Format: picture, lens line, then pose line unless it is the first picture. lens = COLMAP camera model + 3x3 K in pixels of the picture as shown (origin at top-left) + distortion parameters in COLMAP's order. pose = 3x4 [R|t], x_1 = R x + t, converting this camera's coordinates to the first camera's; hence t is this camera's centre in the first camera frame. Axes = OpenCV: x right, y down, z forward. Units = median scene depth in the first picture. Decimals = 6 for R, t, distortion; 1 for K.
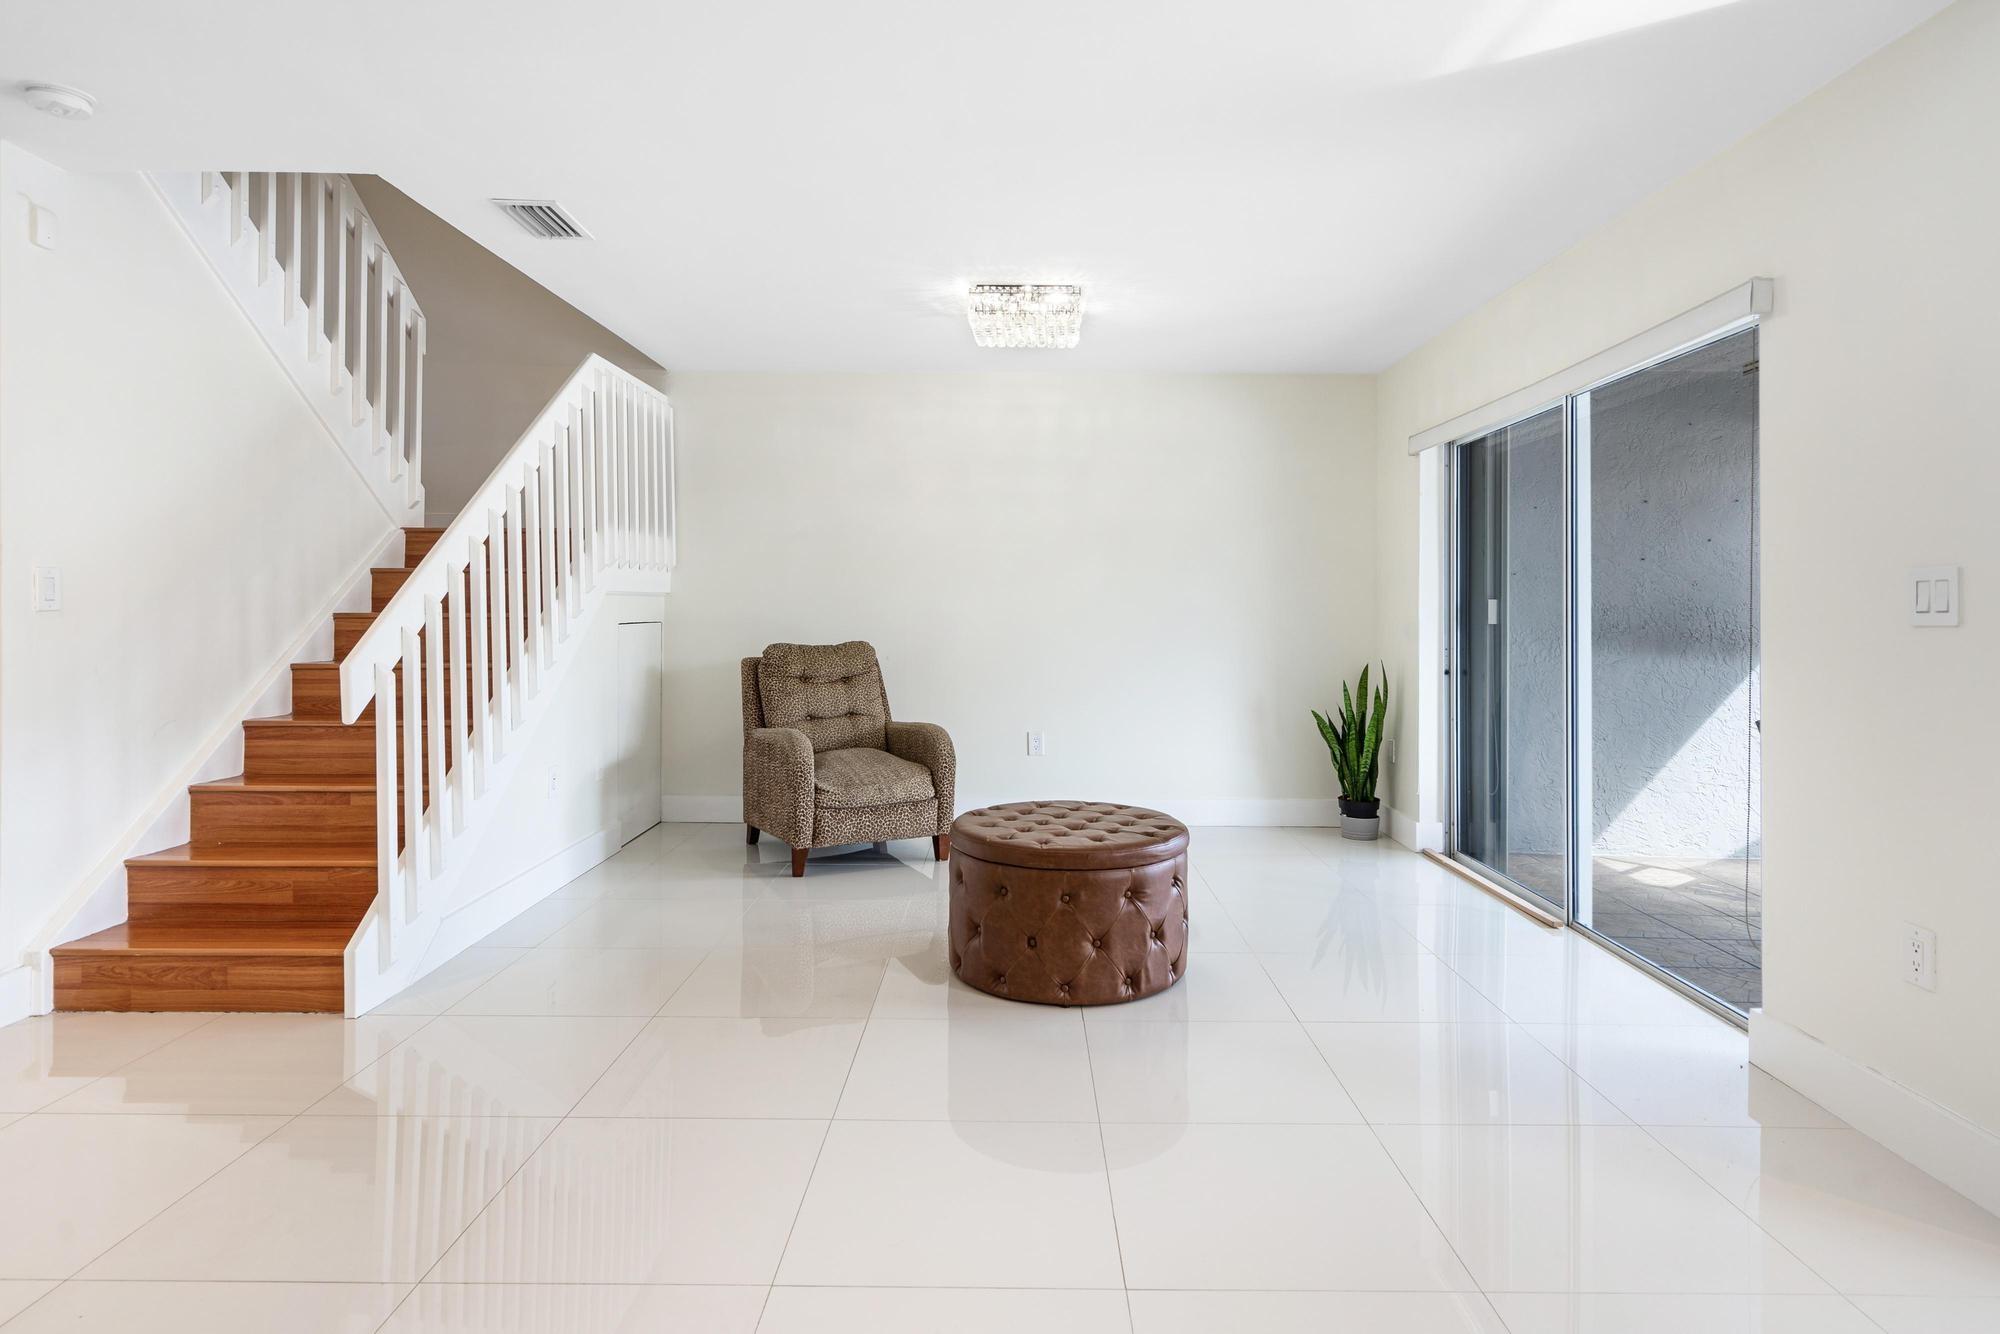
lens RADIAL K [[1100.2, 0, 1017.3], [0, 1100.2, 619.3], [0, 0, 1]] dist [0.014700, -0.000344]
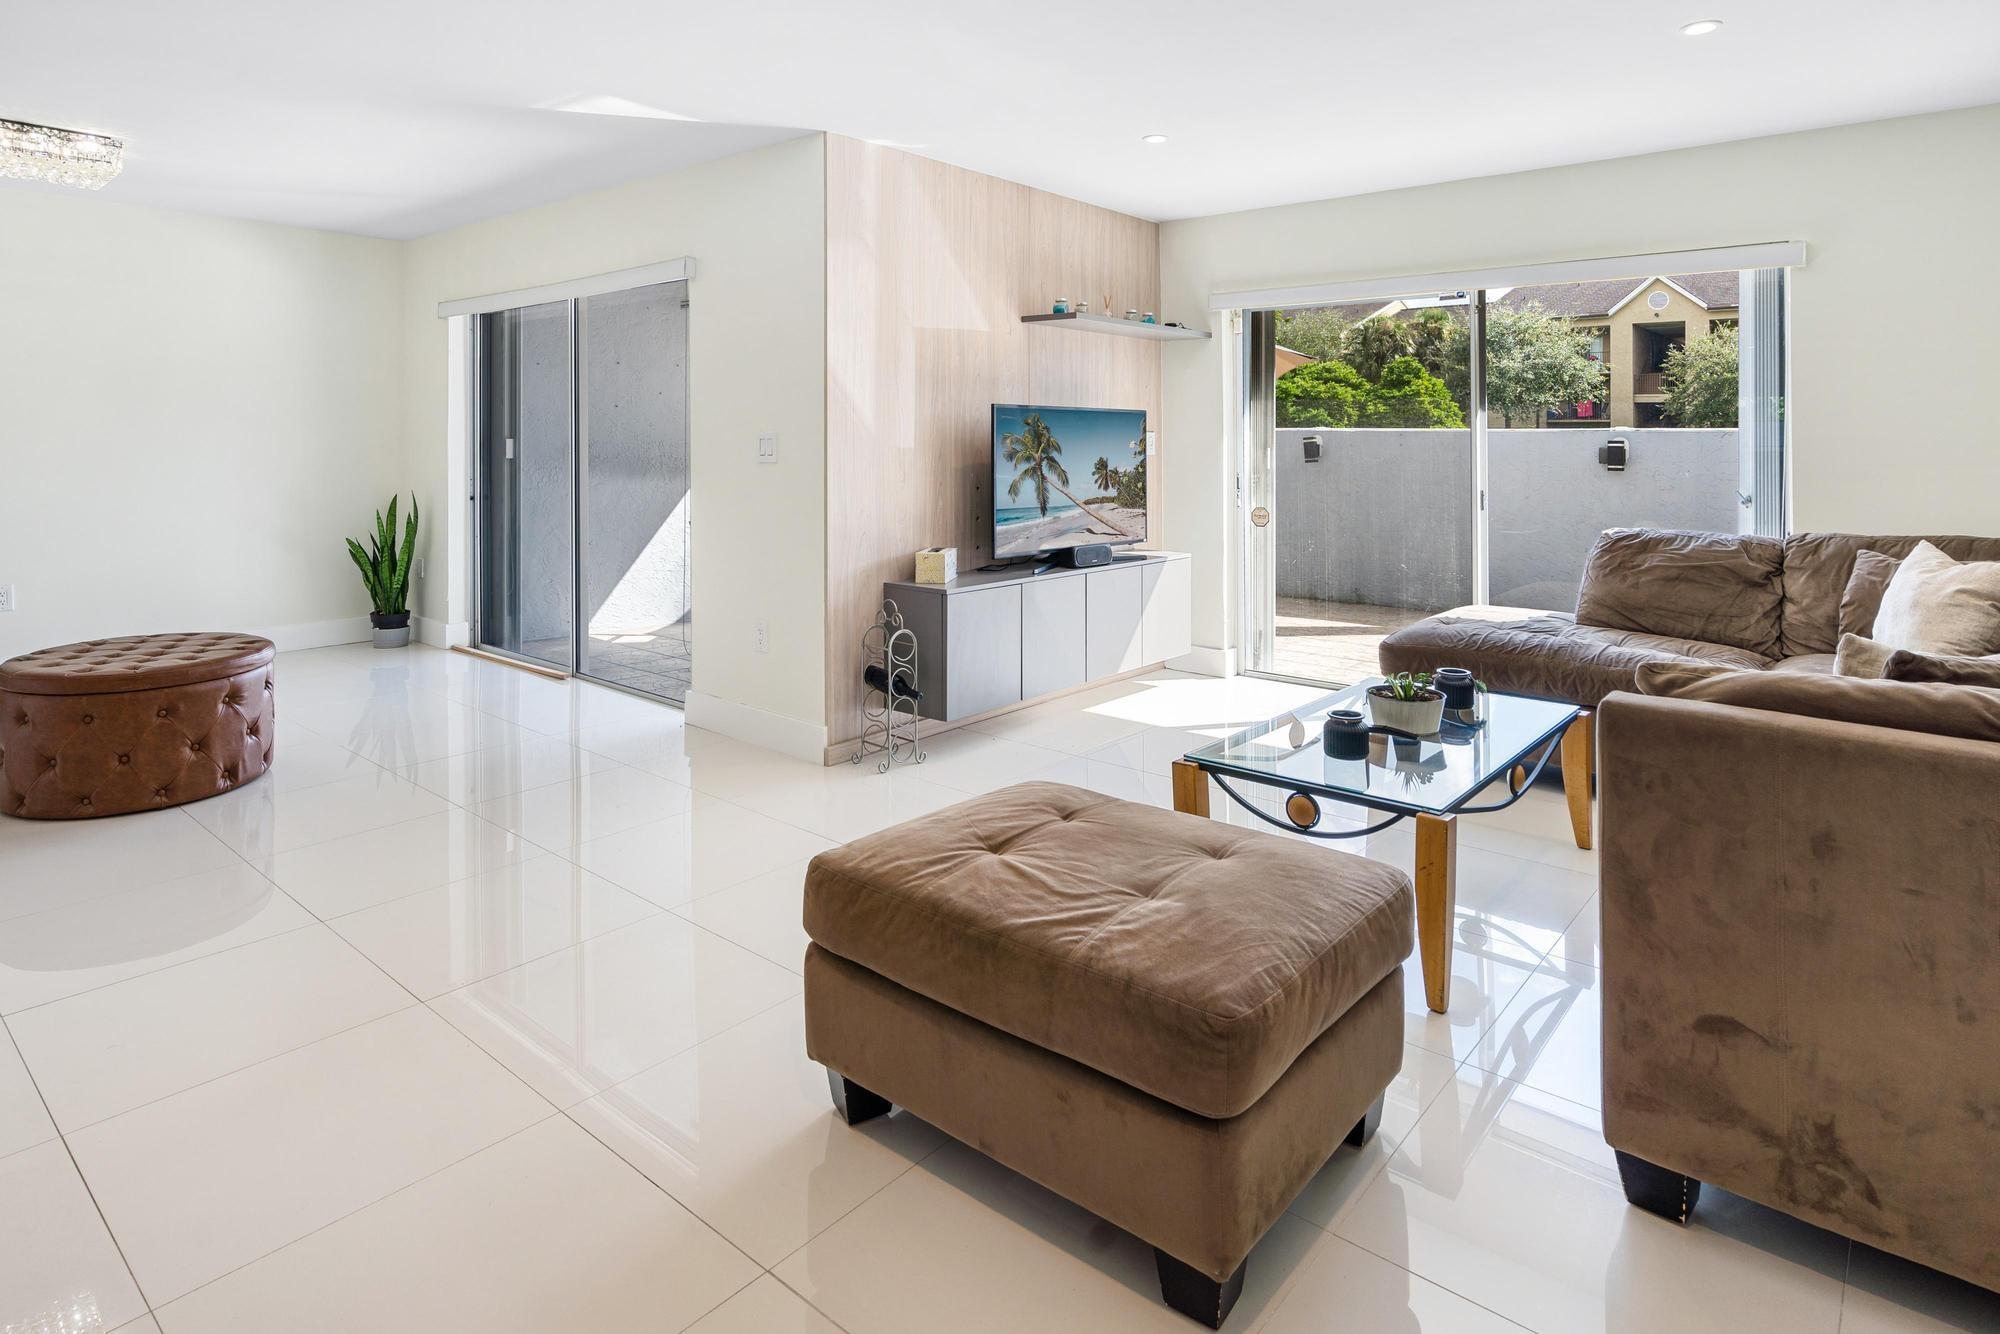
lens RADIAL K [[1082.2, 0, 1022.8], [0, 1082.2, 435.1], [0, 0, 1]] dist [-0.001951, 0.000098]
pose [[0.631649, -0.001413, 0.775253, -0.197600], [0.007161, 0.999966, -0.004011, -0.016592], [-0.775222, 0.008085, 0.631638, -0.298358]]
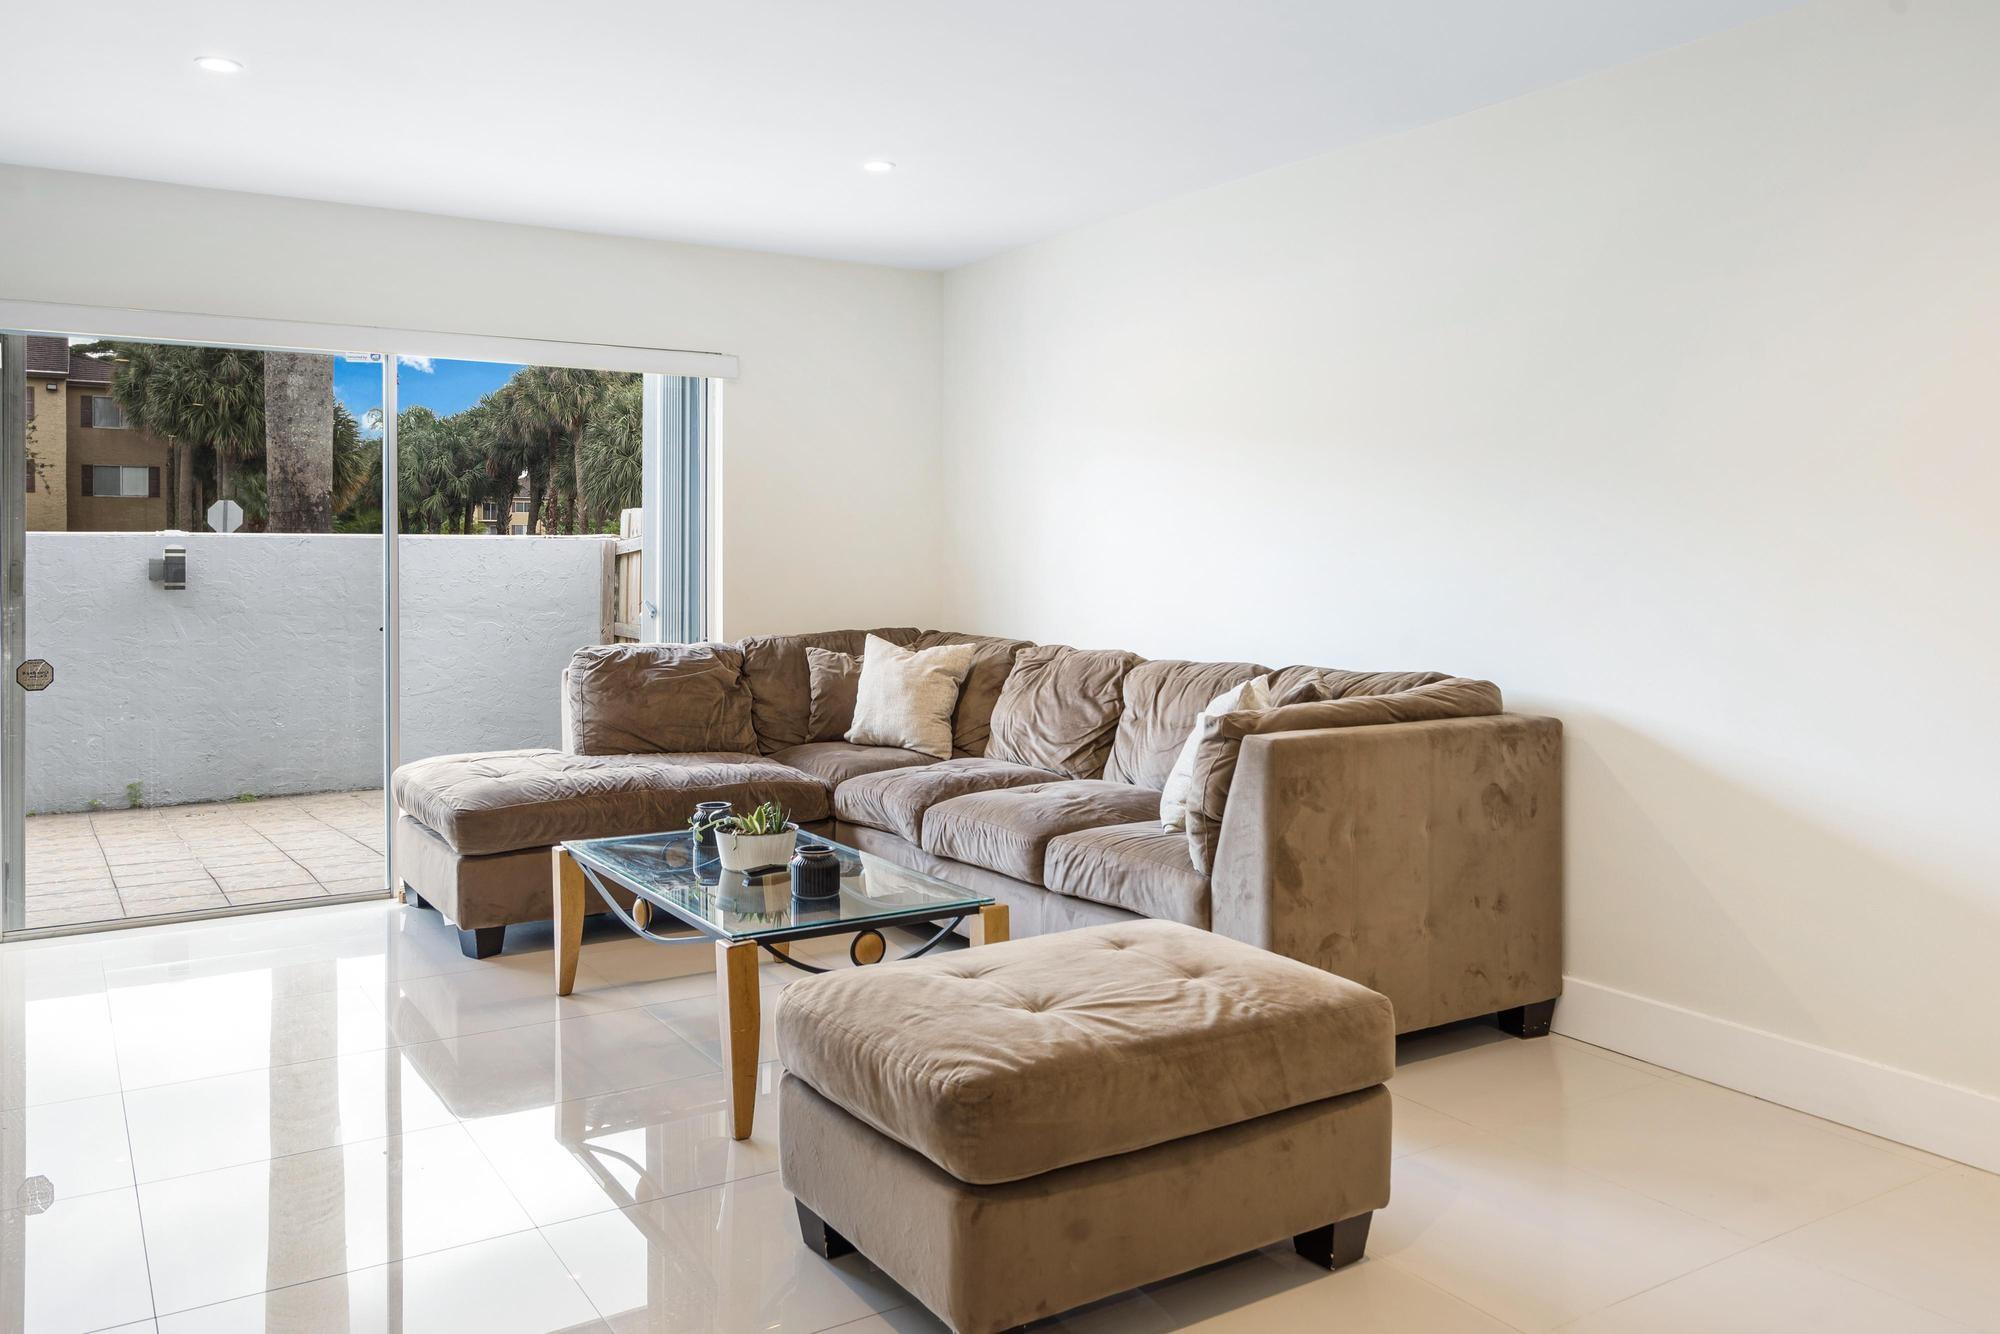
lens RADIAL K [[1515.4, 0, 992.5], [0, 1515.4, 592.5], [0, 0, 1]] dist [-0.009208, 0.003927]
pose [[-0.530350, -0.029393, 0.847269, -0.323604], [0.002915, 0.999330, 0.036493, -0.020311], [-0.847774, 0.021824, -0.529909, 0.339192]]
